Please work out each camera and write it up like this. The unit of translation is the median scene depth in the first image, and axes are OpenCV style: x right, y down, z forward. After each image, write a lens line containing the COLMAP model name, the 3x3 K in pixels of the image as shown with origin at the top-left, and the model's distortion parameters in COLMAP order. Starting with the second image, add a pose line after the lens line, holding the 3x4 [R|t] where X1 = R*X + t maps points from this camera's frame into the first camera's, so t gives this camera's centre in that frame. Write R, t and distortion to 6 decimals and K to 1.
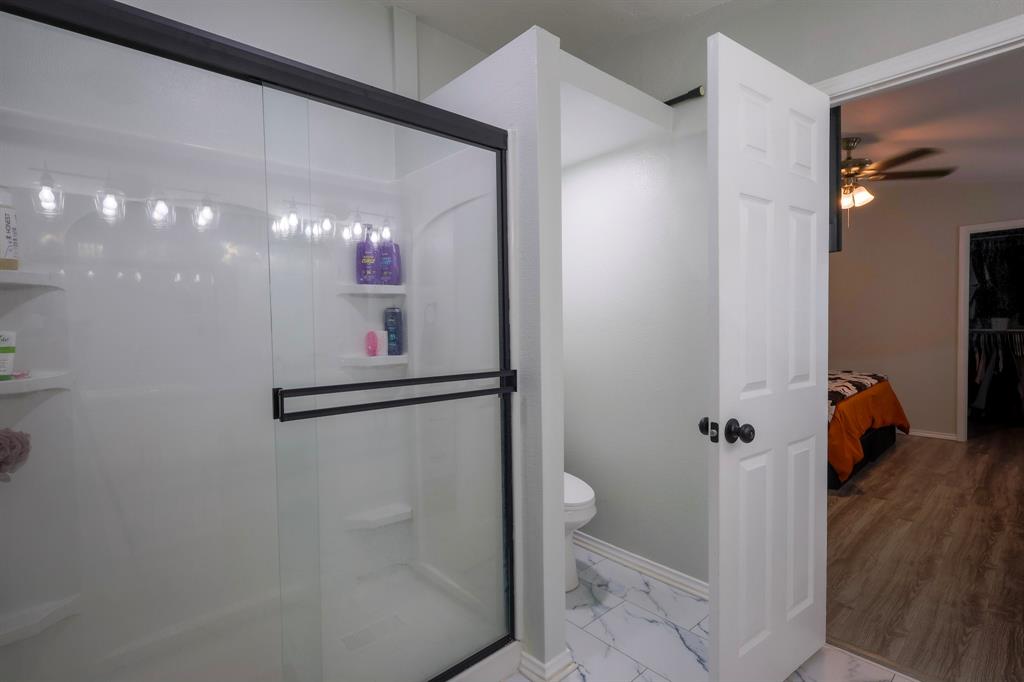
lens RADIAL K [[489.8, 0, 513.8], [0, 489.8, 335.9], [0, 0, 1]] dist [-0.001342, -0.000134]
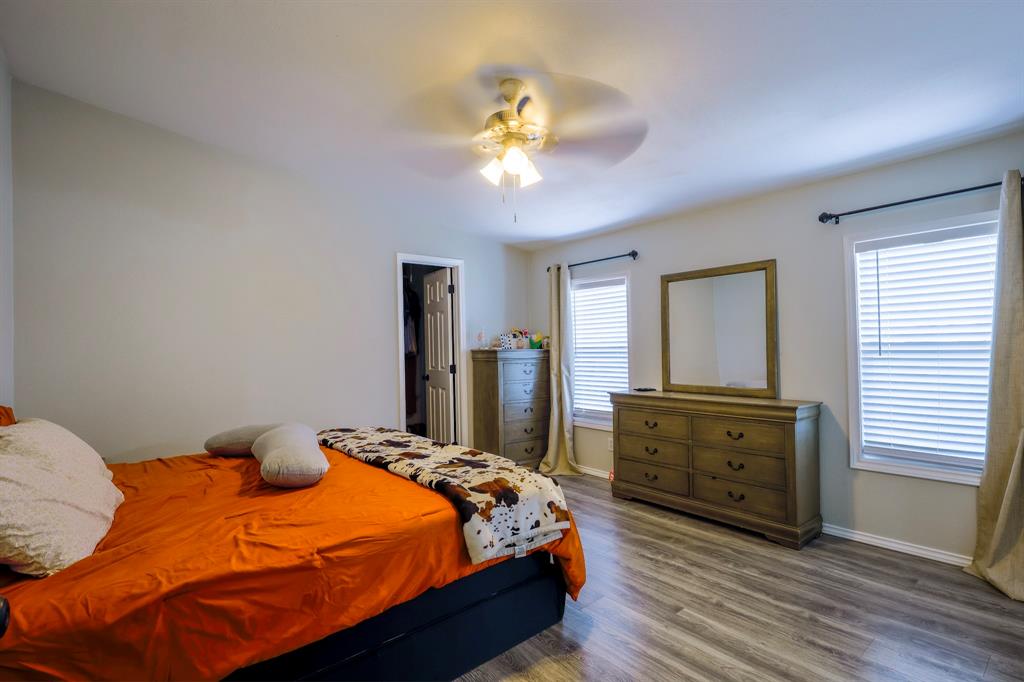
lens RADIAL K [[483.7, 0, 514.0], [0, 483.7, 342.9], [0, 0, 1]] dist [0.001557, 0.000484]
pose [[0.041660, 0.027219, 0.998761, 0.015756], [0.047122, 0.998463, -0.029177, -0.018291], [-0.998020, 0.048279, 0.040314, 0.742211]]
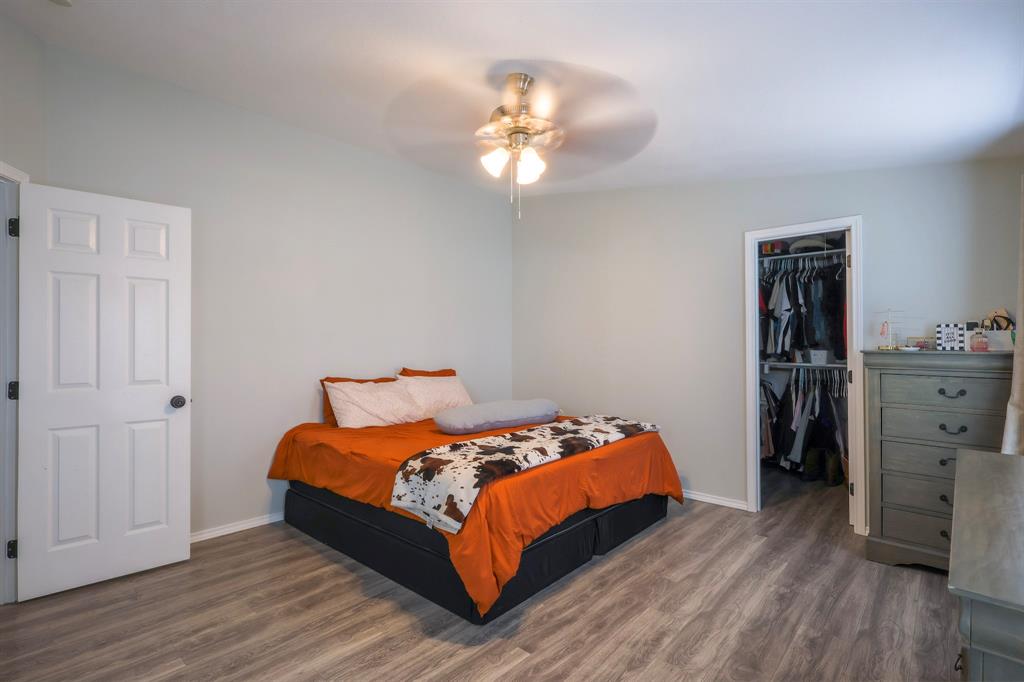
lens RADIAL K [[483.7, 0, 514.0], [0, 483.7, 342.9], [0, 0, 1]] dist [0.001557, 0.000484]
pose [[0.994588, 0.018689, 0.102207, 0.459232], [-0.015406, 0.999343, -0.032816, -0.016836], [-0.102753, 0.031064, 0.994222, 0.273890]]
